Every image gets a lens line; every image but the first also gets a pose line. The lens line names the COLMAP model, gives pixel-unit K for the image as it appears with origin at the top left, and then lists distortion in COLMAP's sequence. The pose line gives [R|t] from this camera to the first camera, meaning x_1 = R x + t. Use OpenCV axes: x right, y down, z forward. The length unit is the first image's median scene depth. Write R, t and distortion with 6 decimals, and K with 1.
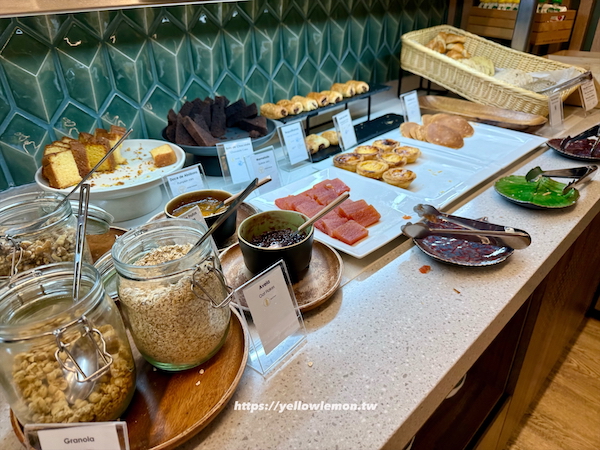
lens RADIAL K [[425.0, 0, 300.3], [0, 425.0, 225.2], [0, 0, 1]] dist [0.040891, -0.020179]
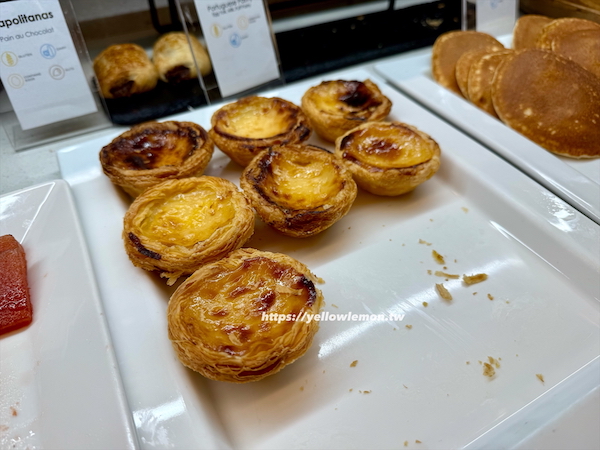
lens RADIAL K [[425.0, 0, 299.7], [0, 425.0, 224.0], [0, 0, 1]] dist [0.040891, -0.020179]
pose [[0.960334, 0.221088, -0.169938, 0.233705], [-0.169379, 0.946599, 0.274339, -0.180741], [0.221516, -0.234673, 0.946498, 0.656701]]
